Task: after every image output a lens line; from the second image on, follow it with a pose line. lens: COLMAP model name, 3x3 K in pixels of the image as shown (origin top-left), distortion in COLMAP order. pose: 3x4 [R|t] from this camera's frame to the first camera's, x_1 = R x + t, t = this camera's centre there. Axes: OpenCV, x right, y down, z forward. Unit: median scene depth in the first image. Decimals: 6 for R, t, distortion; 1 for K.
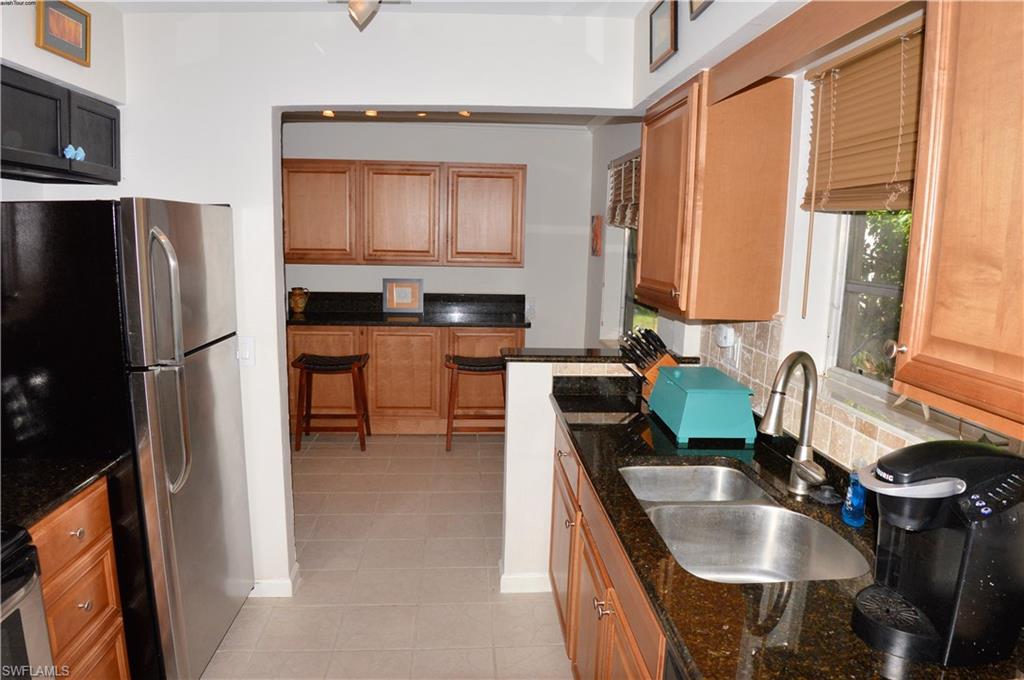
lens RADIAL K [[652.6, 0, 513.3], [0, 652.6, 338.6], [0, 0, 1]] dist [-0.092645, 0.006622]
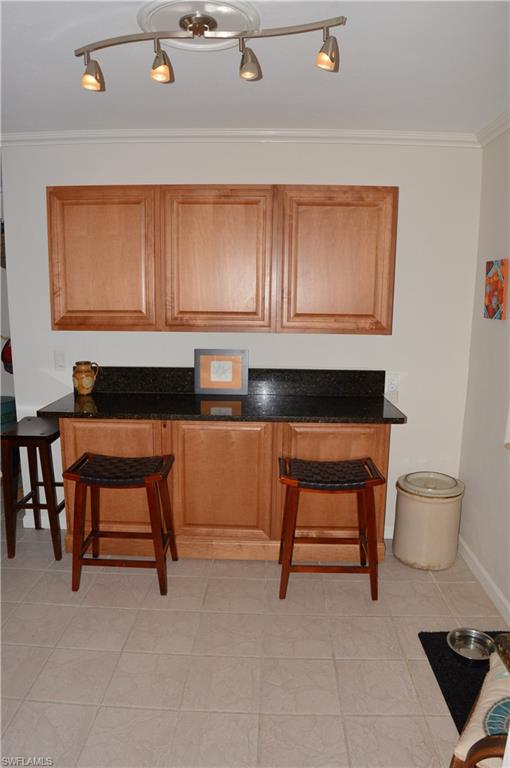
lens RADIAL K [[489.4, 0, 256.0], [0, 489.4, 388.6], [0, 0, 1]] dist [-0.092645, 0.006622]
pose [[0.993688, 0.009458, -0.111783, -0.069546], [-0.006279, 0.999567, 0.028752, -0.066424], [0.112006, -0.027868, 0.993317, 0.466024]]
